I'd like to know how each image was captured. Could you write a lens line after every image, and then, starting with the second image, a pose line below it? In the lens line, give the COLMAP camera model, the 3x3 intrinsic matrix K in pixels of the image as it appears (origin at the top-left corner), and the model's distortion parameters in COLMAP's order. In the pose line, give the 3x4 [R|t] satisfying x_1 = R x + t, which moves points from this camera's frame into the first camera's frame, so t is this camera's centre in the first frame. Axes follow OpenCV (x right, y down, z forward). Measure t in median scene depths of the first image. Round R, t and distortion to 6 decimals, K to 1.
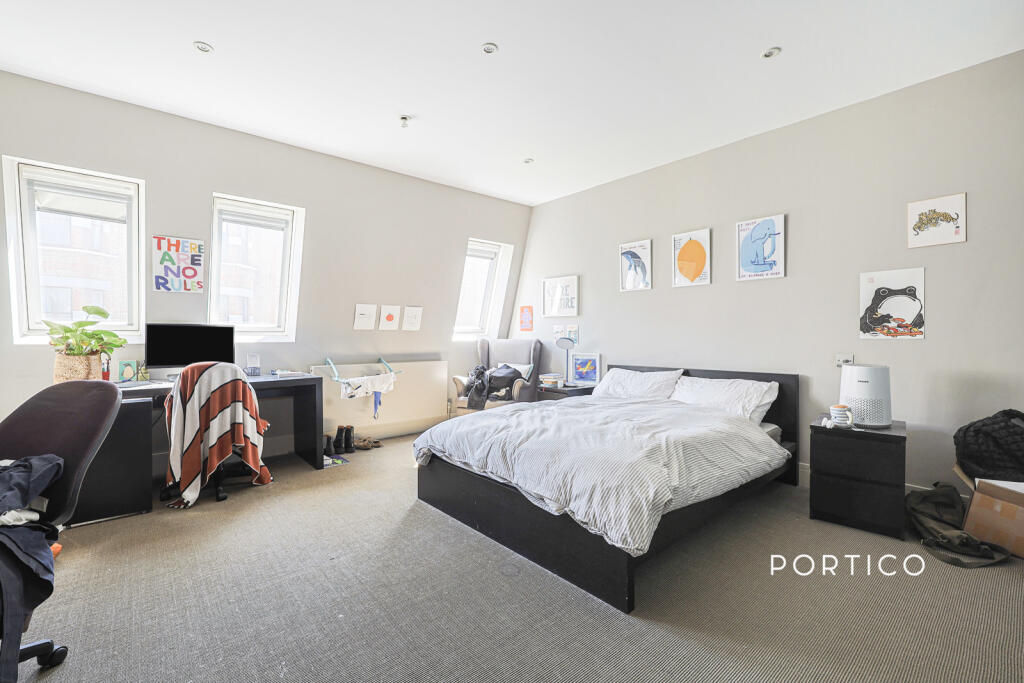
lens RADIAL K [[426.2, 0, 517.9], [0, 426.2, 342.4], [0, 0, 1]] dist [-0.001851, -0.000247]
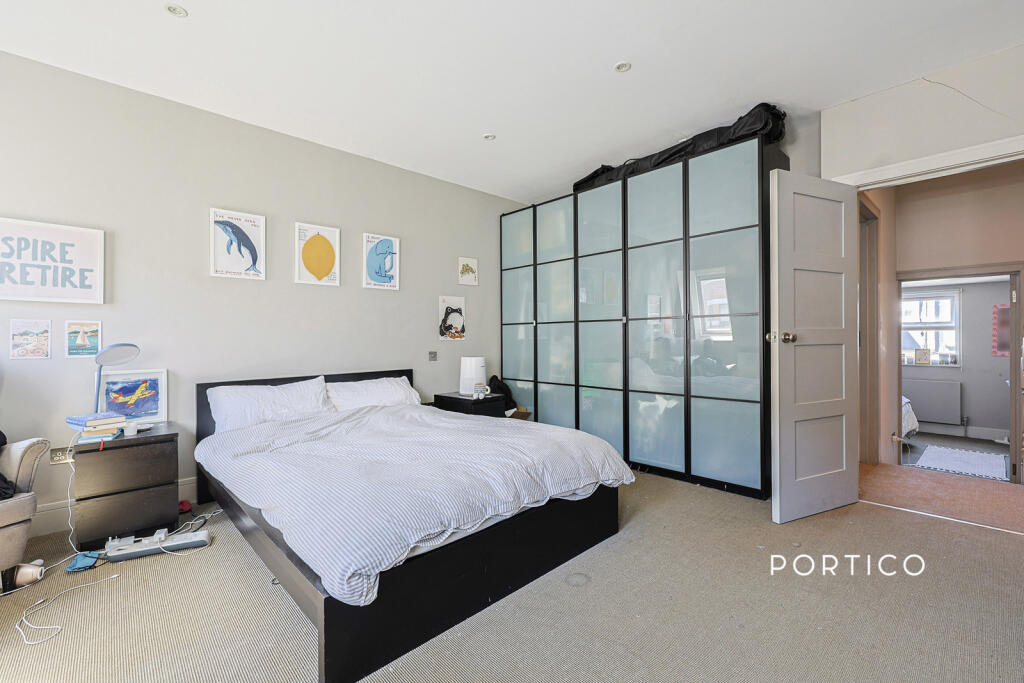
lens RADIAL K [[426.2, 0, 511.5], [0, 426.2, 336.4], [0, 0, 1]] dist [-0.001851, -0.000247]
pose [[-0.013761, 0.000601, 0.999905, -0.616675], [0.019320, 0.999813, -0.000335, -0.015383], [-0.999719, 0.019314, -0.013770, 0.716126]]
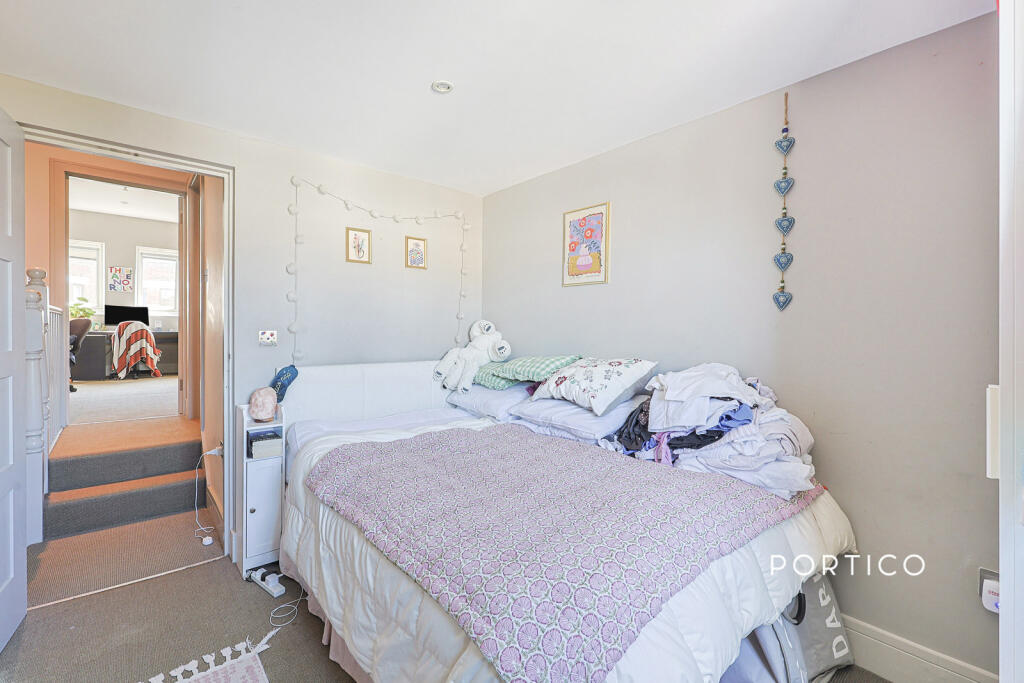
lens RADIAL K [[426.2, 0, 505.4], [0, 426.2, 332.3], [0, 0, 1]] dist [-0.001851, -0.000247]
pose [[0.999781, 0.011508, 0.017464, 1.207669], [-0.011442, 0.999927, -0.003900, 0.083771], [-0.017507, 0.003700, 0.999840, -1.287704]]
